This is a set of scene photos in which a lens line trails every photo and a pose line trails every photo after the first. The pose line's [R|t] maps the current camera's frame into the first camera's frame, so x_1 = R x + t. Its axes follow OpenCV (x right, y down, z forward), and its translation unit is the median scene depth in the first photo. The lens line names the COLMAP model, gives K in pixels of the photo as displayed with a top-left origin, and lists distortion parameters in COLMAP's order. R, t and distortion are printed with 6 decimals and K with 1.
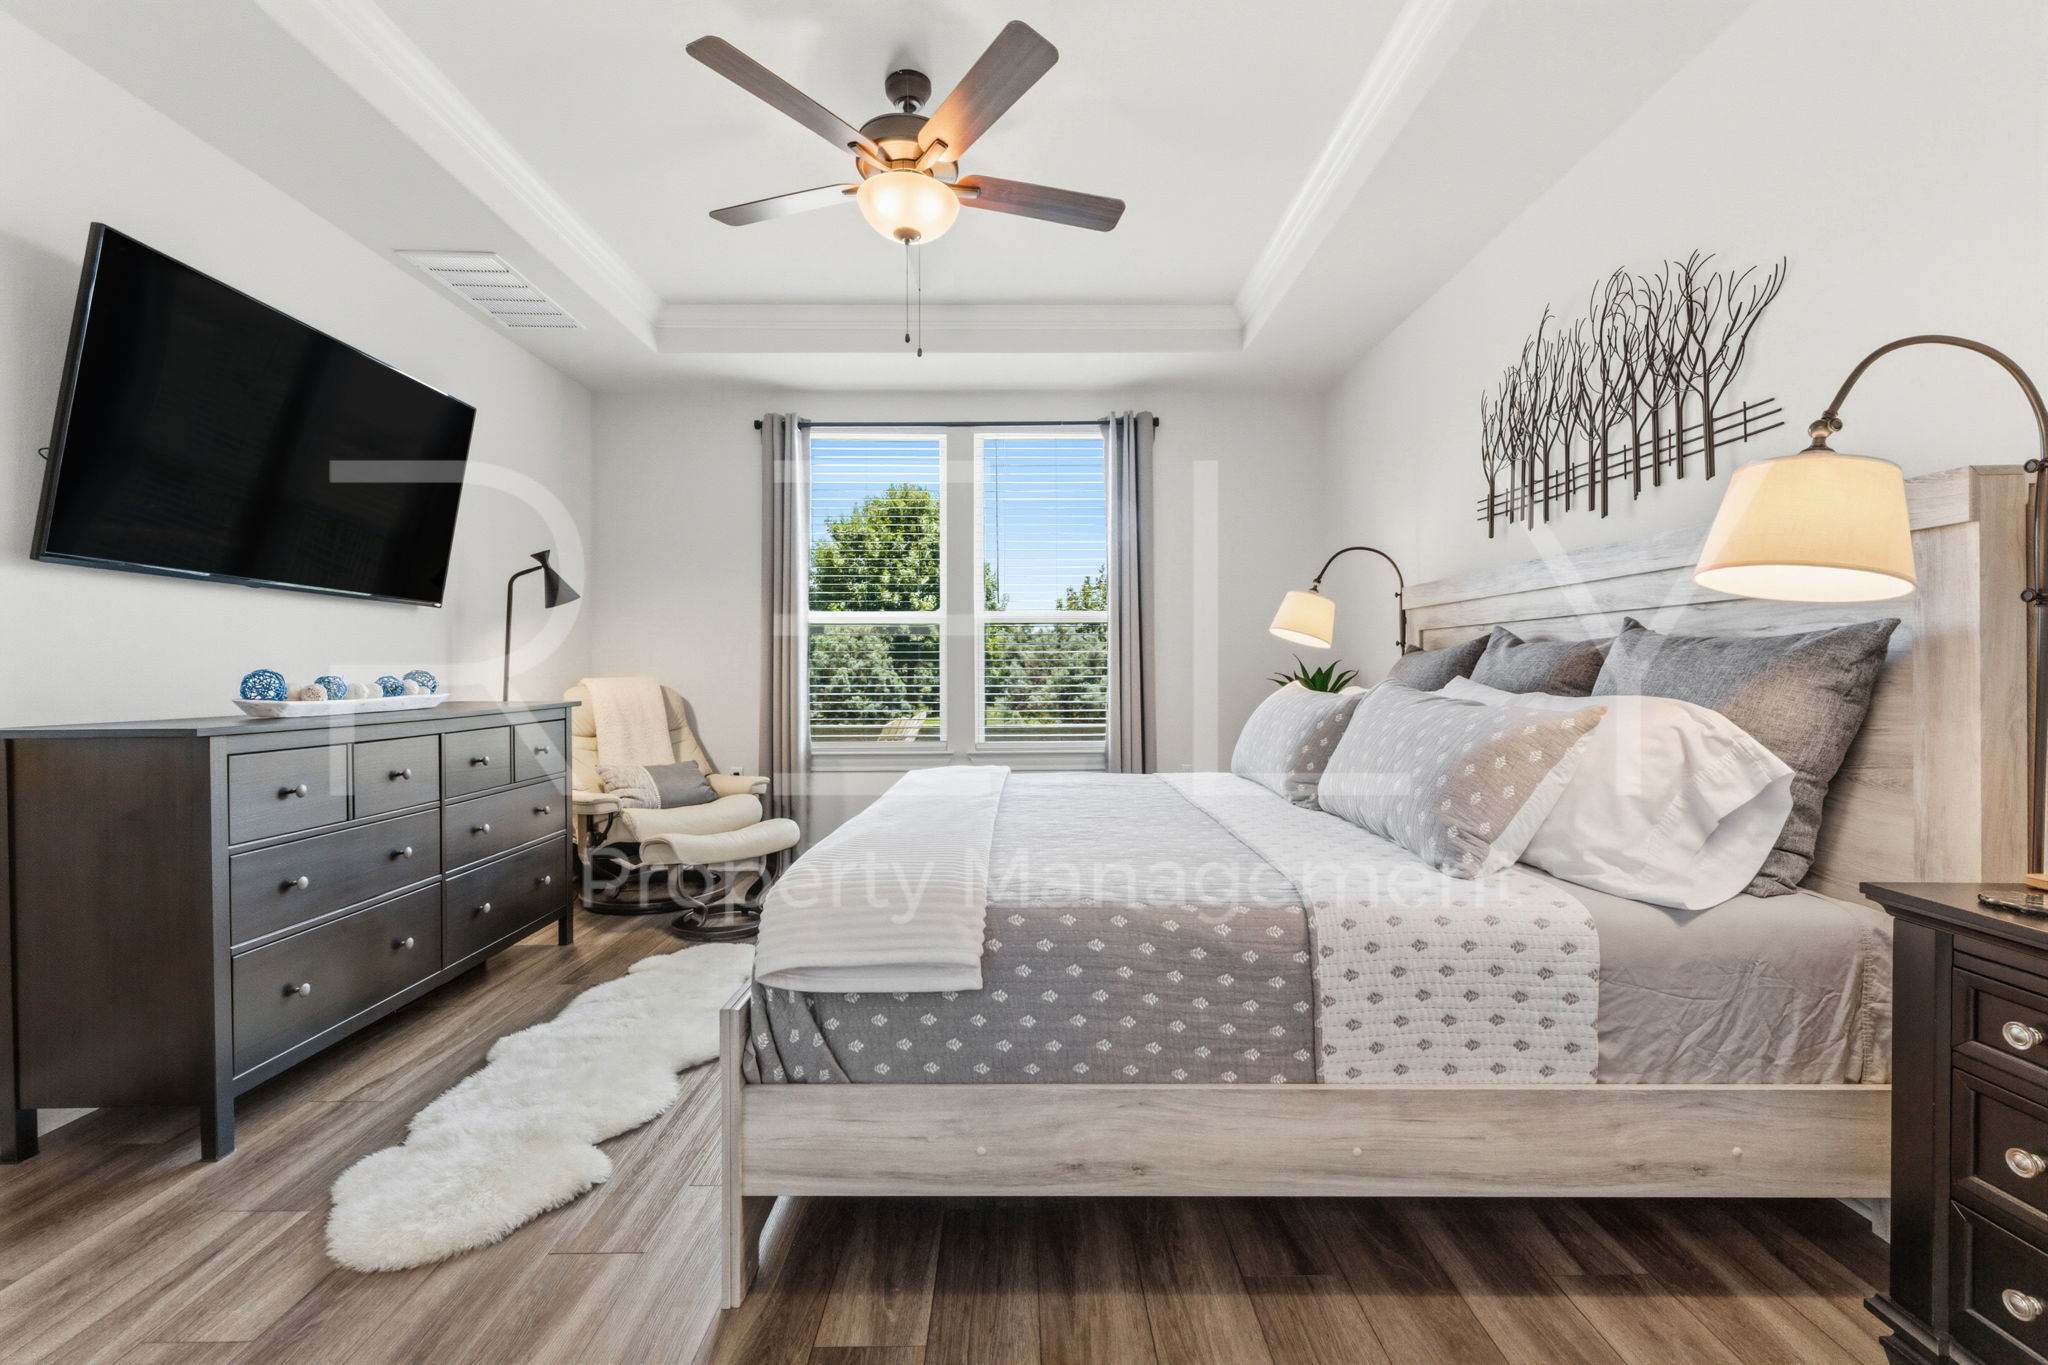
lens RADIAL K [[833.6, 0, 1024.0], [0, 833.6, 682.5], [0, 0, 1]] dist [0.000052, -0.000221]
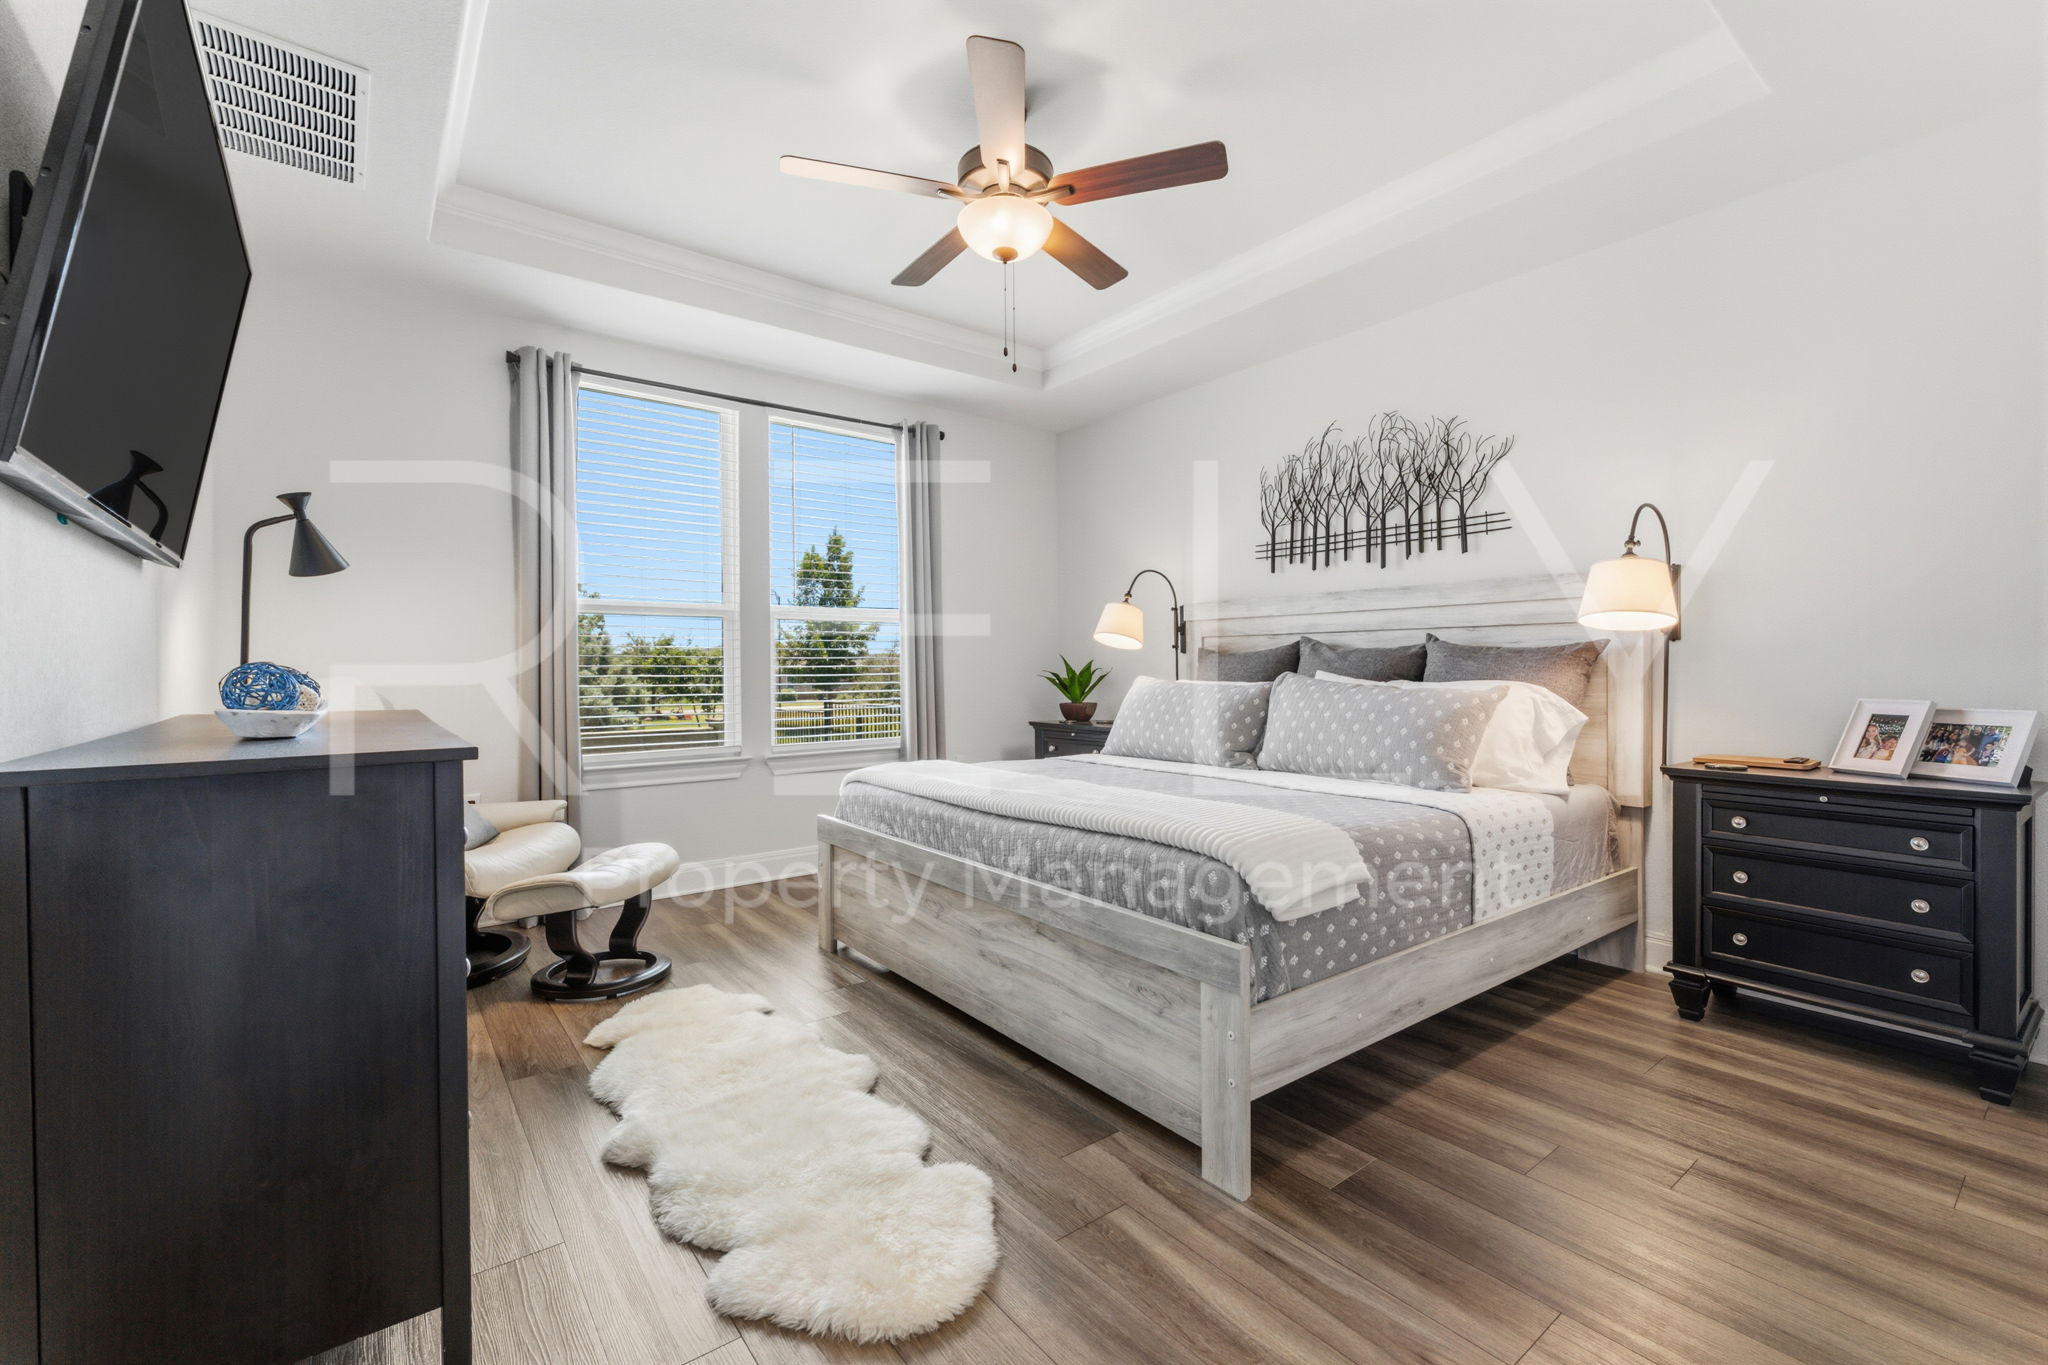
lens RADIAL K [[850.0, 0, 1025.0], [0, 850.0, 676.1], [0, 0, 1]] dist [0.006879, -0.000397]
pose [[0.802015, -0.006640, 0.597267, -0.852226], [0.010955, 0.999934, -0.003593, 0.003012], [-0.597204, 0.009425, 0.802034, 0.133270]]
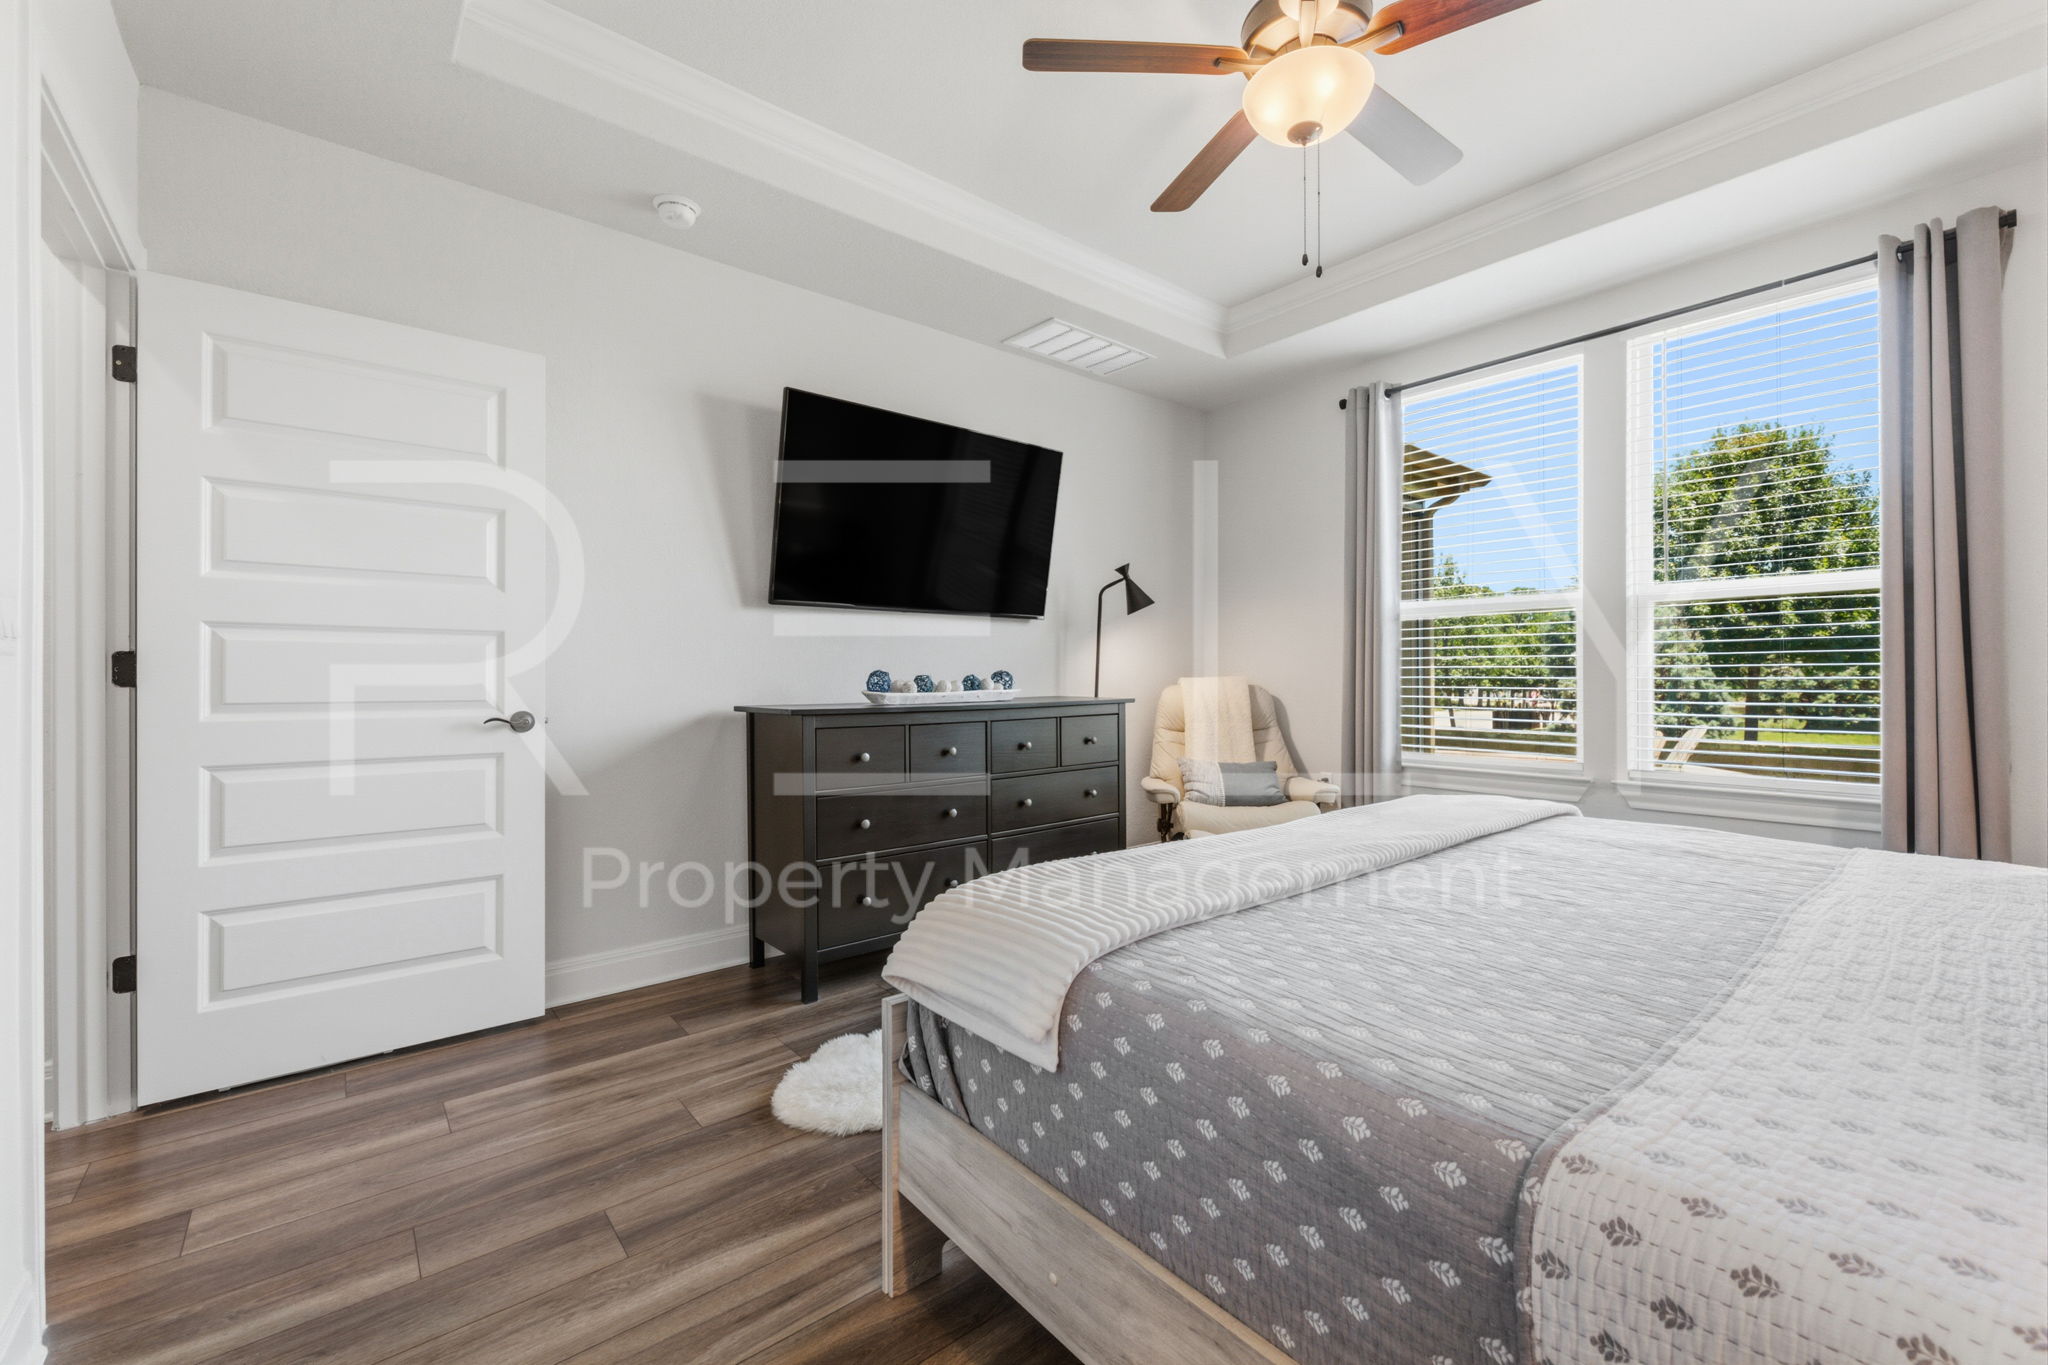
lens RADIAL K [[828.3, 0, 1038.6], [0, 828.3, 681.4], [0, 0, 1]] dist [-0.000365, -0.000182]
pose [[0.643365, 0.007108, -0.765527, 0.345839], [-0.008416, 0.999962, 0.002212, -0.001949], [0.765513, 0.005019, 0.643400, 0.313274]]
